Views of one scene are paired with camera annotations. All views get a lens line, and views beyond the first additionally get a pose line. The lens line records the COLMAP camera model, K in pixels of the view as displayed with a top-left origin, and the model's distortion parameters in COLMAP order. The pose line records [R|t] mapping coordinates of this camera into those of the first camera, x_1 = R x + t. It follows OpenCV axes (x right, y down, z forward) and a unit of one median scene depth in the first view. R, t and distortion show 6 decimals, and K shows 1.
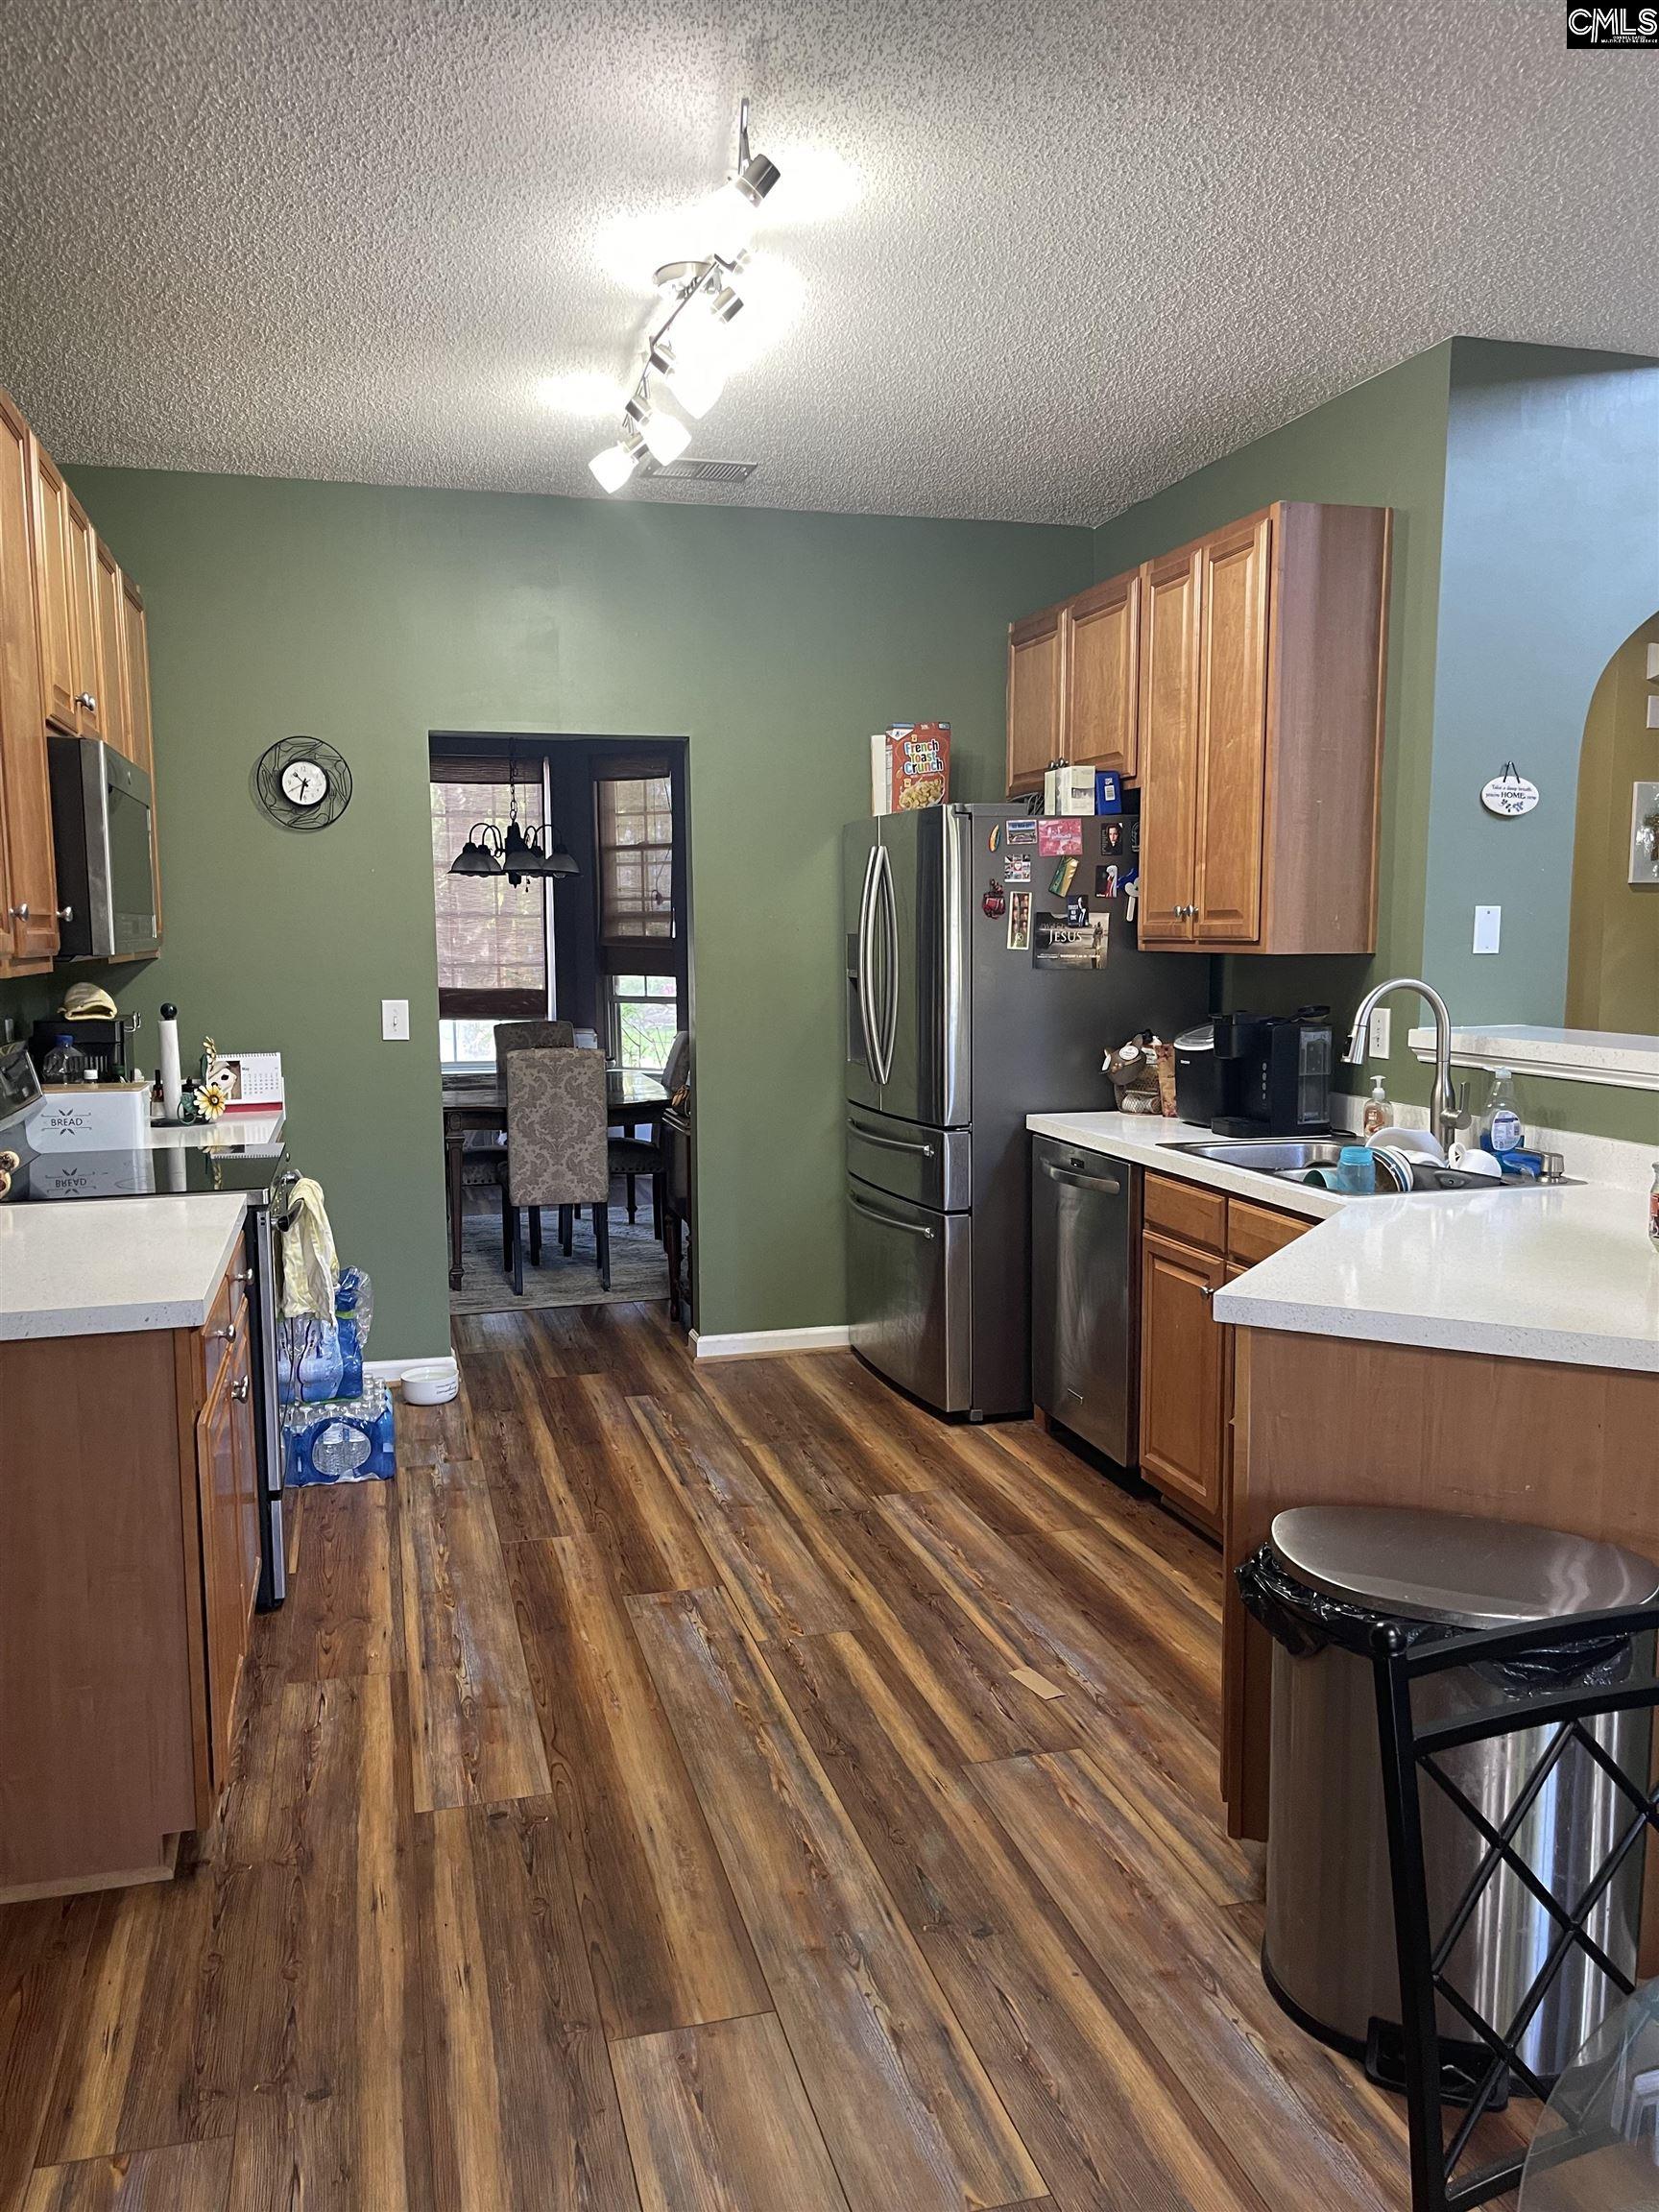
lens RADIAL K [[1643.1, 0, 829.9], [0, 1643.1, 1112.5], [0, 0, 1]] dist [0.028821, -0.013902]
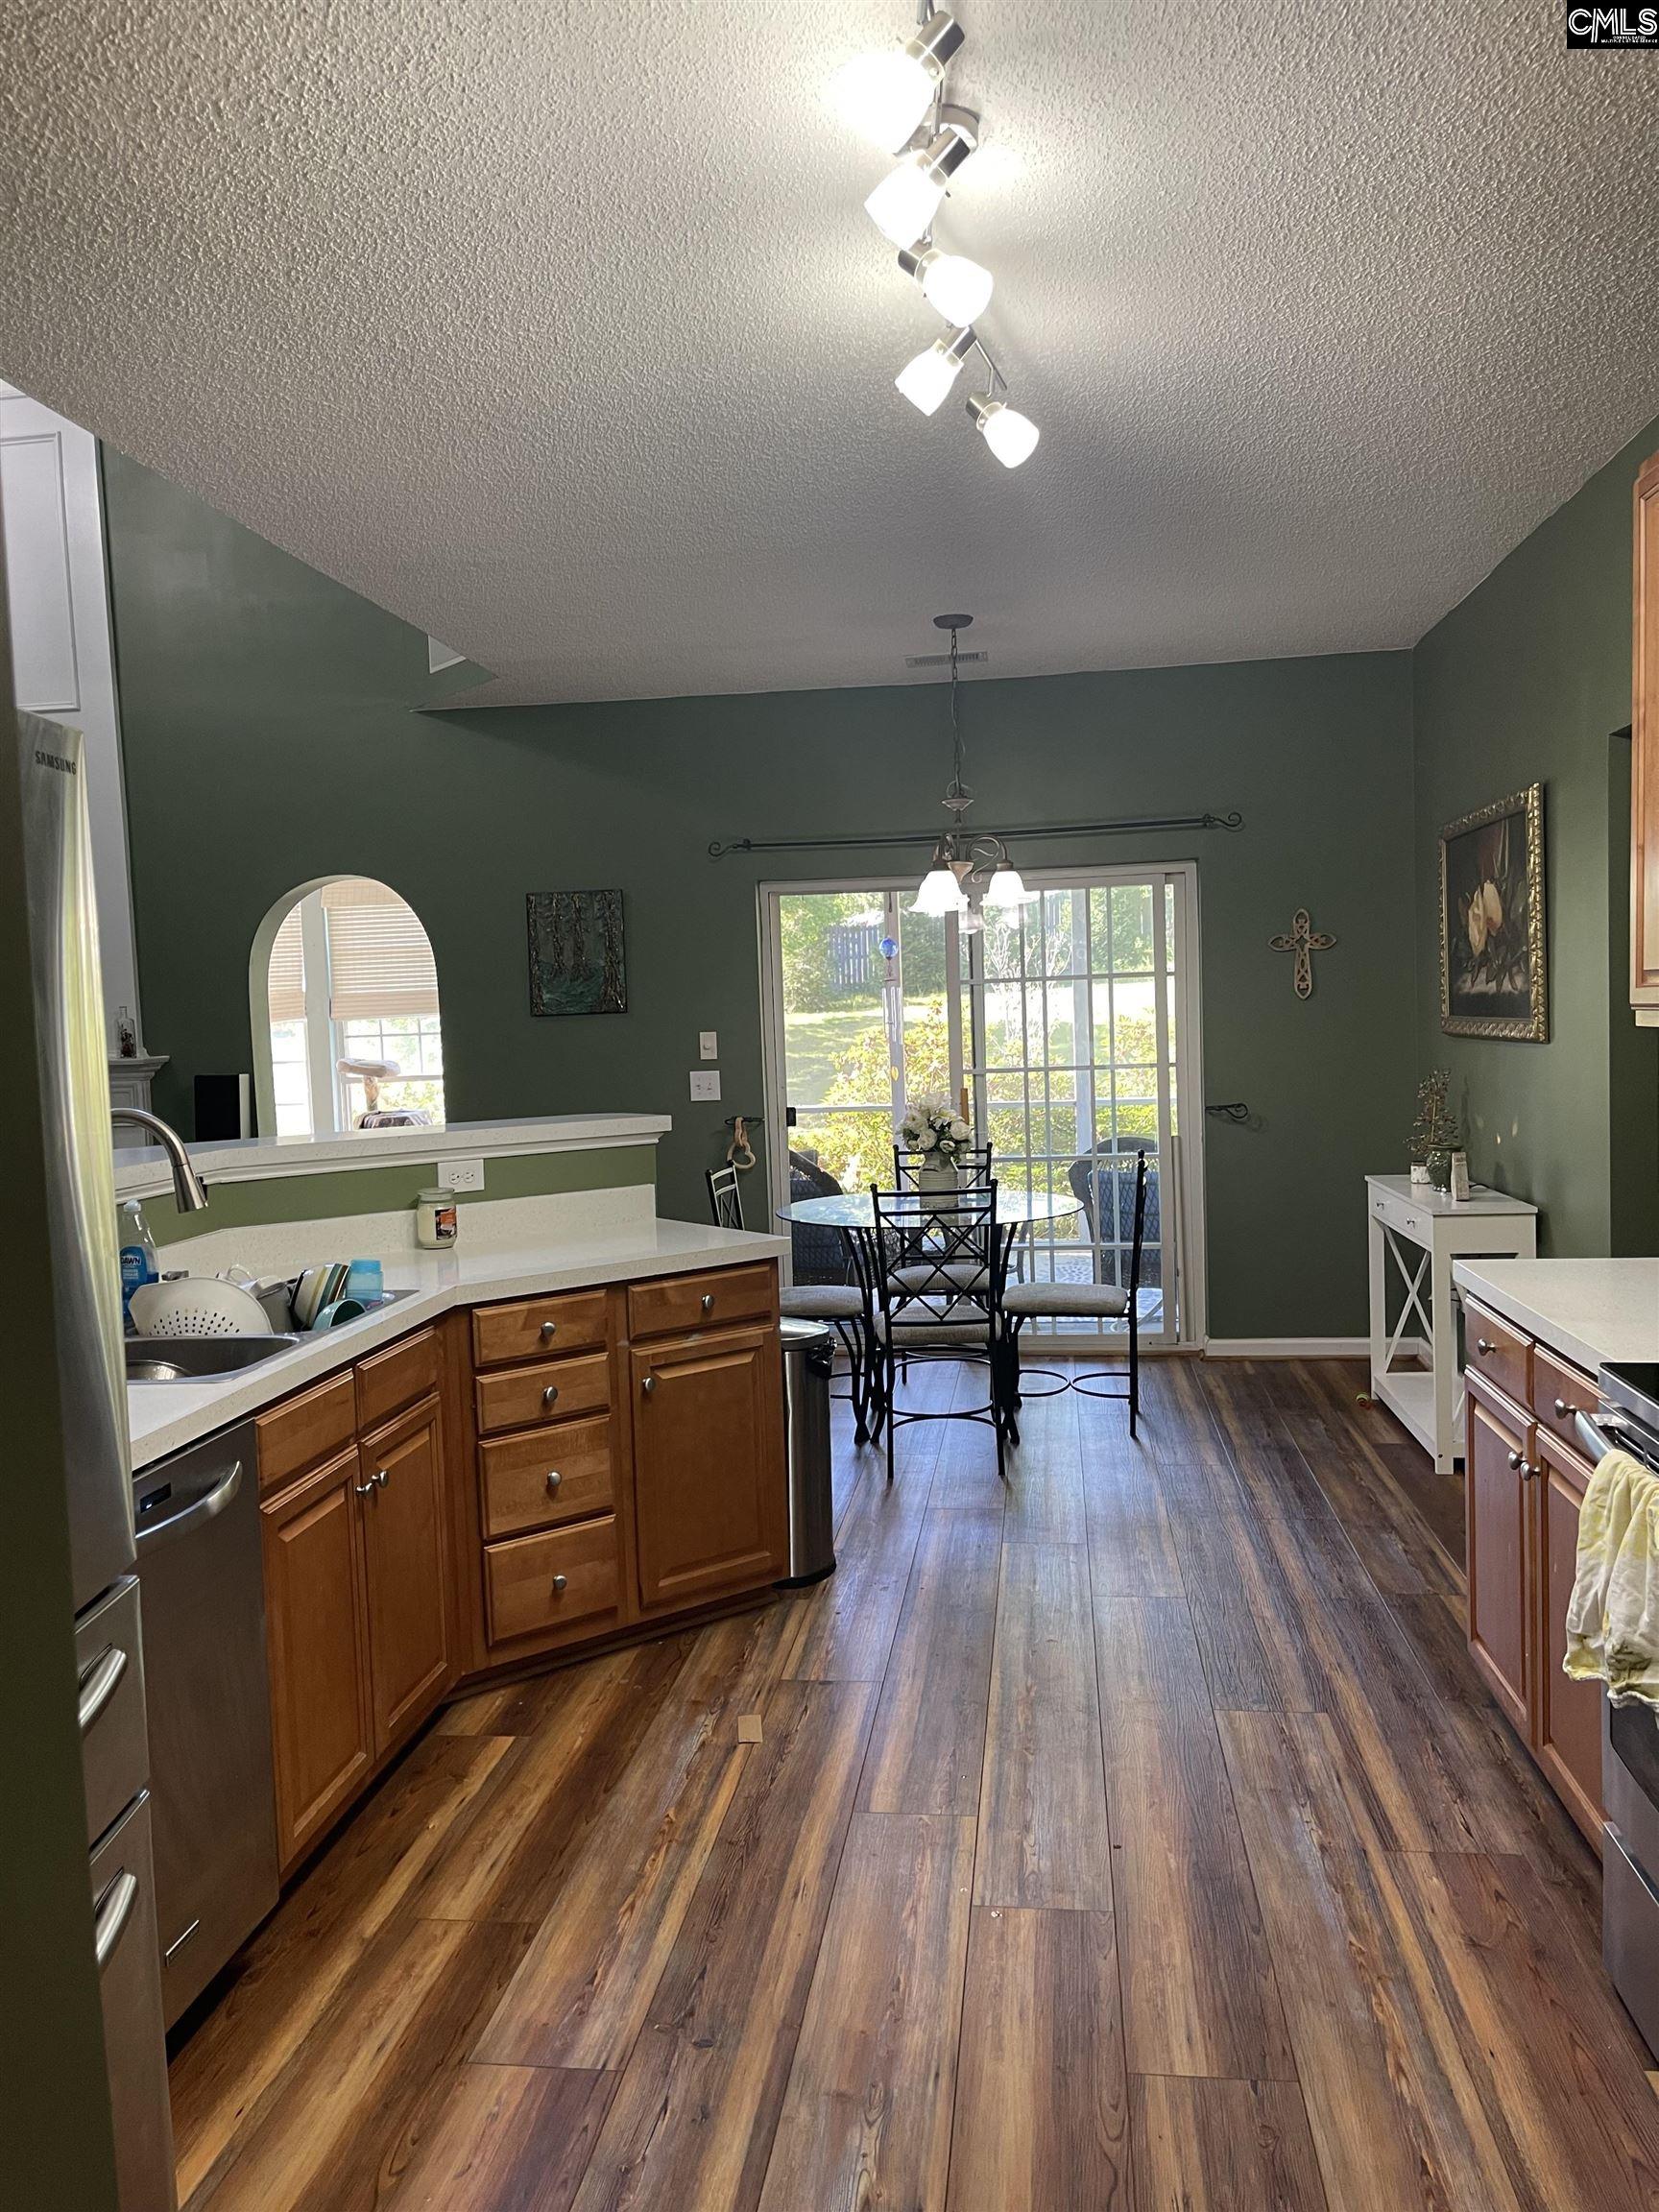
lens RADIAL K [[1643.1, 0, 831.9], [0, 1643.1, 1106.4], [0, 0, 1]] dist [0.028821, -0.013902]
pose [[-0.917947, 0.013365, 0.396479, -0.302515], [0.085965, 0.982386, 0.165916, -0.188918], [-0.387278, 0.186386, -0.902926, 1.618822]]
